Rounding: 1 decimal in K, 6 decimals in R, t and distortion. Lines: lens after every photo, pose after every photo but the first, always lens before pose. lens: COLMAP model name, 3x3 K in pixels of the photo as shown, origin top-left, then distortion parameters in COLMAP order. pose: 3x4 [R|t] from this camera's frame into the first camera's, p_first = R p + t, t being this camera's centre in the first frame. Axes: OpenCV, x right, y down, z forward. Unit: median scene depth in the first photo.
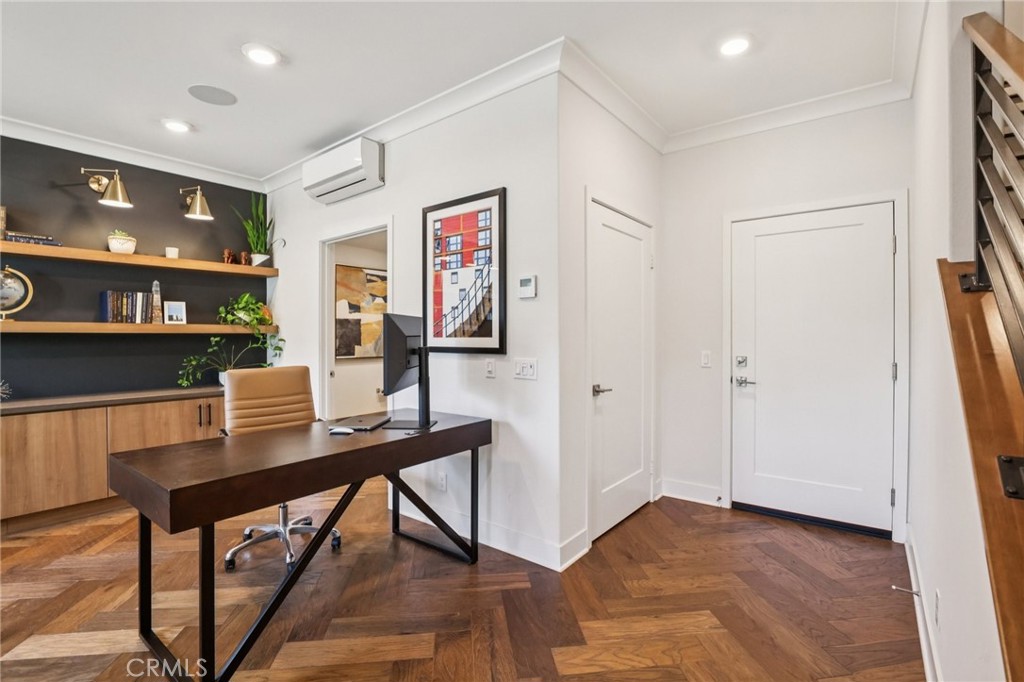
lens RADIAL K [[470.4, 0, 510.3], [0, 470.4, 336.7], [0, 0, 1]] dist [-0.031756, 0.004710]
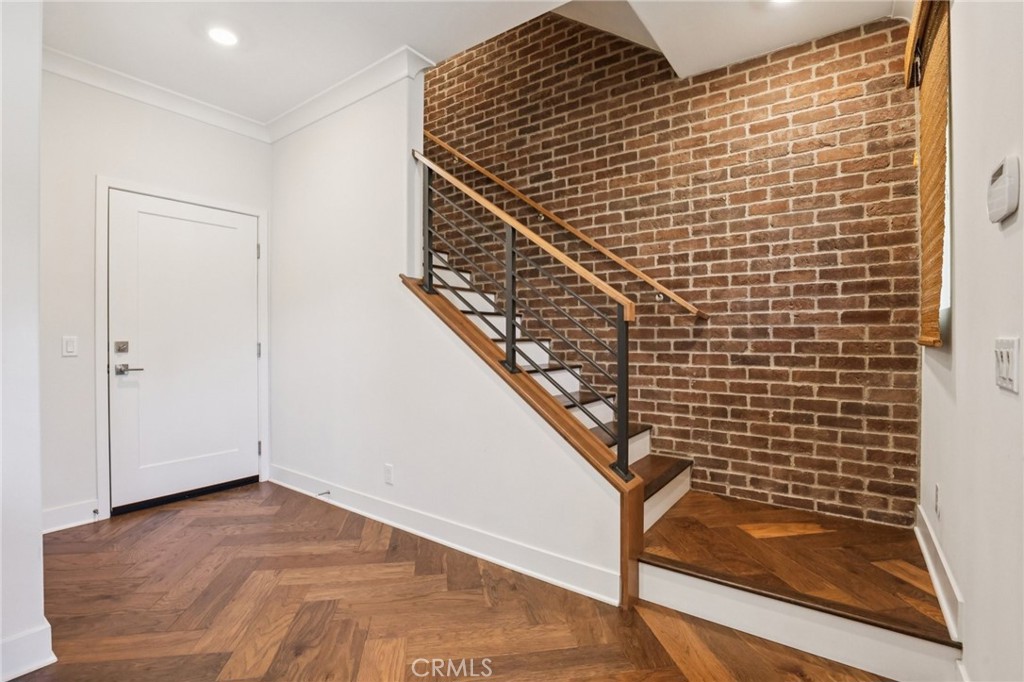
lens RADIAL K [[470.4, 0, 516.5], [0, 470.4, 338.7], [0, 0, 1]] dist [-0.031756, 0.004710]
pose [[-0.045814, 0.001921, 0.998948, -0.409752], [0.004118, 0.999990, -0.001734, 0.040487], [-0.998941, 0.004035, -0.045822, 0.279638]]
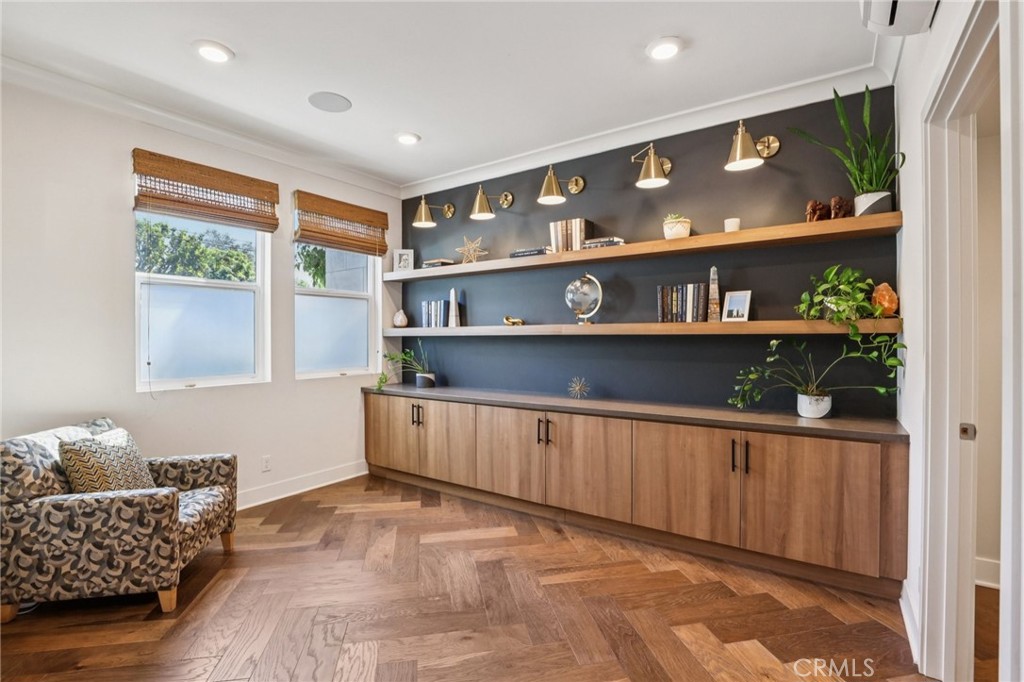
lens RADIAL K [[470.4, 0, 508.1], [0, 470.4, 342.1], [0, 0, 1]] dist [-0.031756, 0.004710]
pose [[0.056631, 0.011090, -0.998334, -0.006892], [0.002413, 0.999934, 0.011245, -0.004869], [0.998392, -0.003045, 0.056600, 0.709125]]
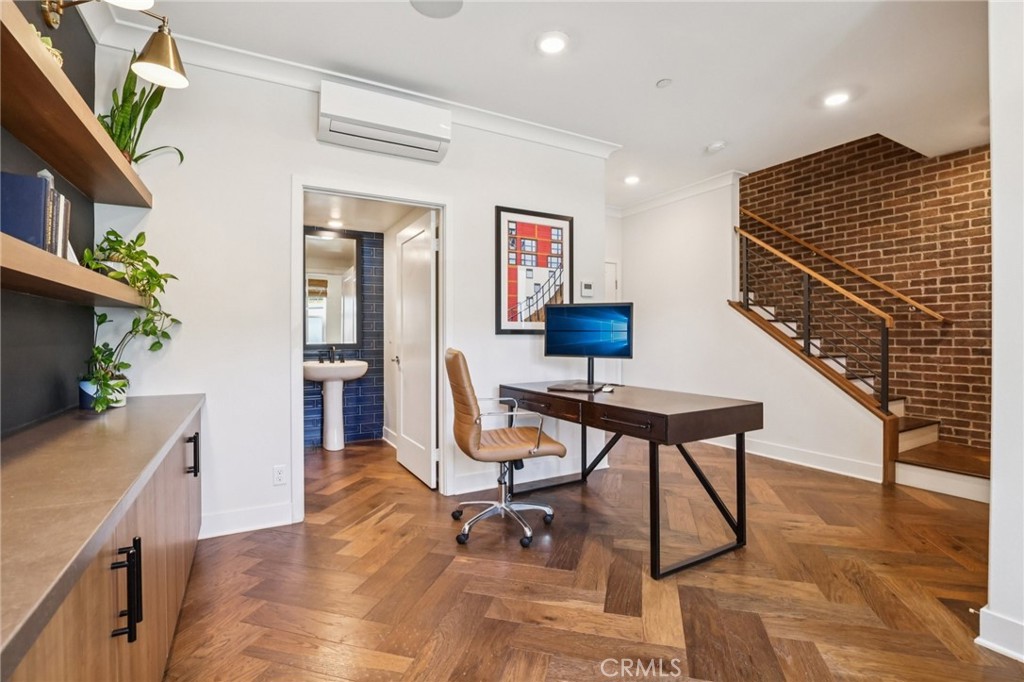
lens RADIAL K [[470.4, 0, 514.4], [0, 470.4, 334.8], [0, 0, 1]] dist [-0.031756, 0.004710]
pose [[0.376624, 0.003882, 0.926358, -1.145141], [0.002131, 0.999985, -0.005056, 0.037471], [-0.926364, 0.003878, 0.376610, 0.513159]]
